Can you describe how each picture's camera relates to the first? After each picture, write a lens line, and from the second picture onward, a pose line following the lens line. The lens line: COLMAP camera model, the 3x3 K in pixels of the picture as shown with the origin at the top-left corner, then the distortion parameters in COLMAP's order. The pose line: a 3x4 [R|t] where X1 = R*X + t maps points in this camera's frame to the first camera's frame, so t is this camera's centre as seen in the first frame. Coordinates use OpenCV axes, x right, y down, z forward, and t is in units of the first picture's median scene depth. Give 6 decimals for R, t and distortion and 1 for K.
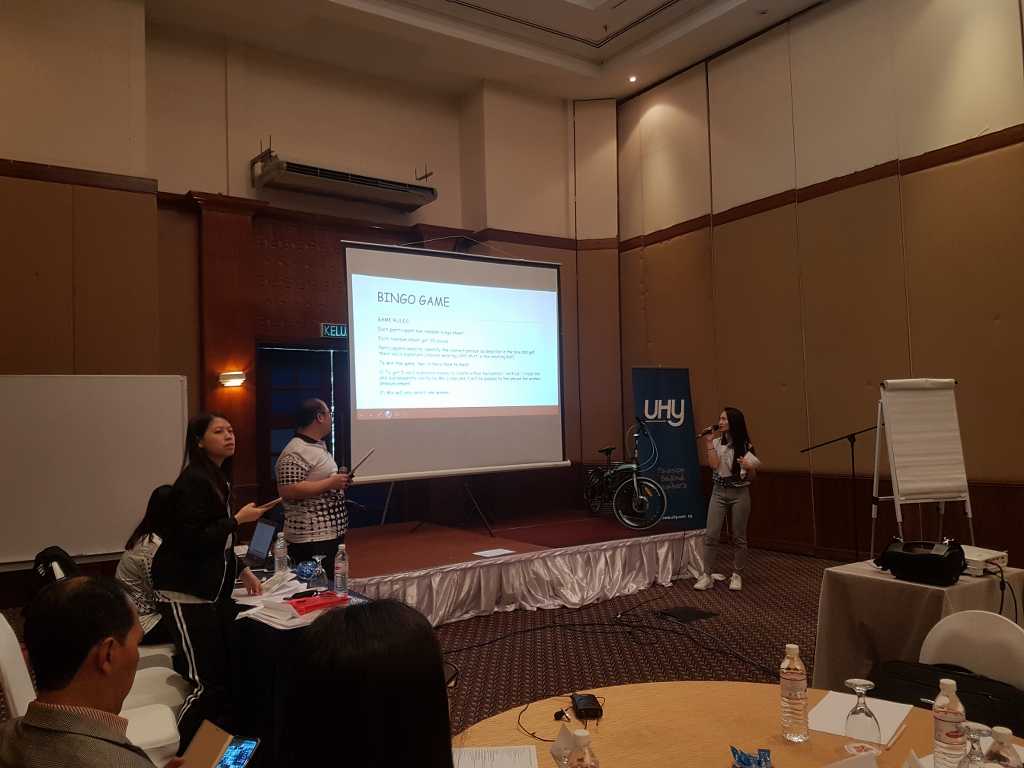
lens RADIAL K [[787.1, 0, 512.0], [0, 787.1, 384.0], [0, 0, 1]] dist [0.247684, -0.486502]
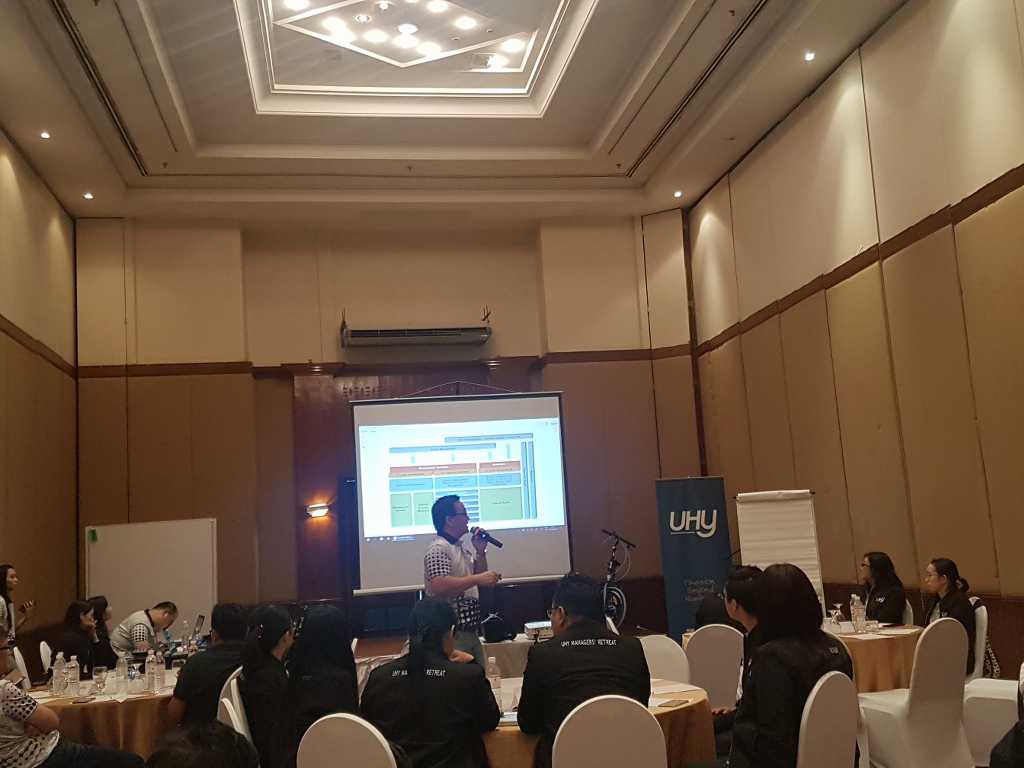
lens RADIAL K [[1103.1, 0, 526.1], [0, 1103.1, 380.4], [0, 0, 1]] dist [0.183069, 0.015929]
pose [[0.907998, -0.088550, -0.409510, 0.630487], [0.053119, 0.993854, -0.097124, -0.020282], [0.415593, 0.066436, 0.907121, -0.403011]]
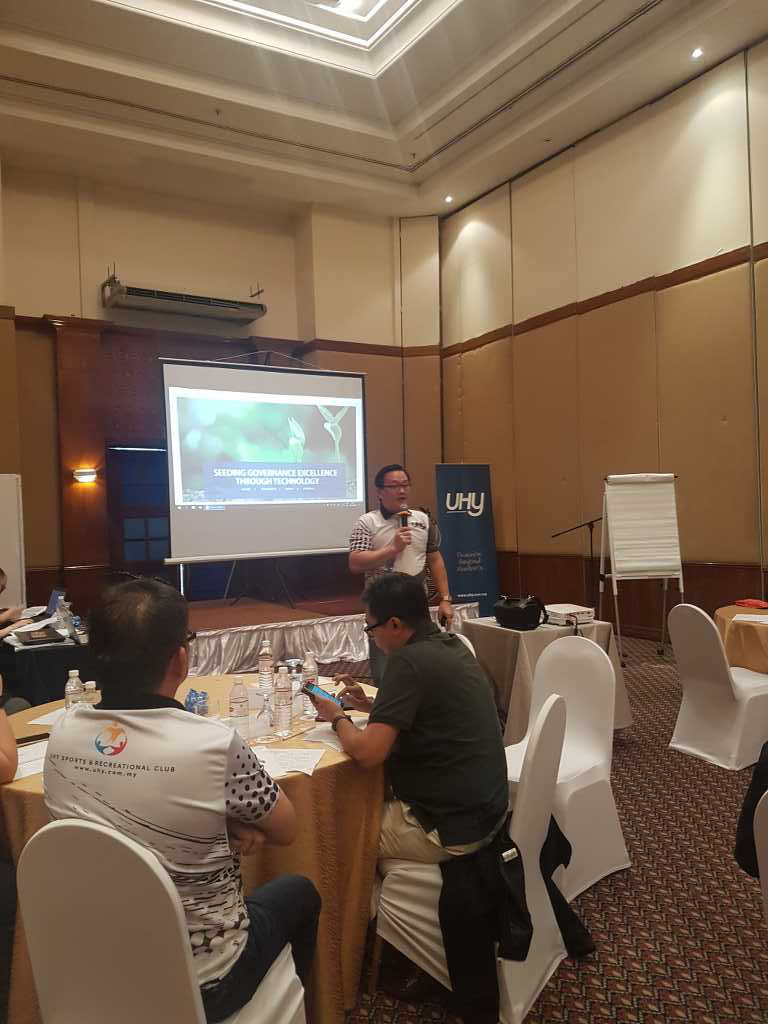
lens RADIAL K [[787.1, 0, 375.9], [0, 787.1, 515.7], [0, 0, 1]] dist [0.247684, -0.486502]
pose [[0.997430, 0.000016, -0.071642, 0.155000], [0.003481, 0.998808, 0.048684, -0.003153], [0.071558, -0.048808, 0.996242, -0.139205]]
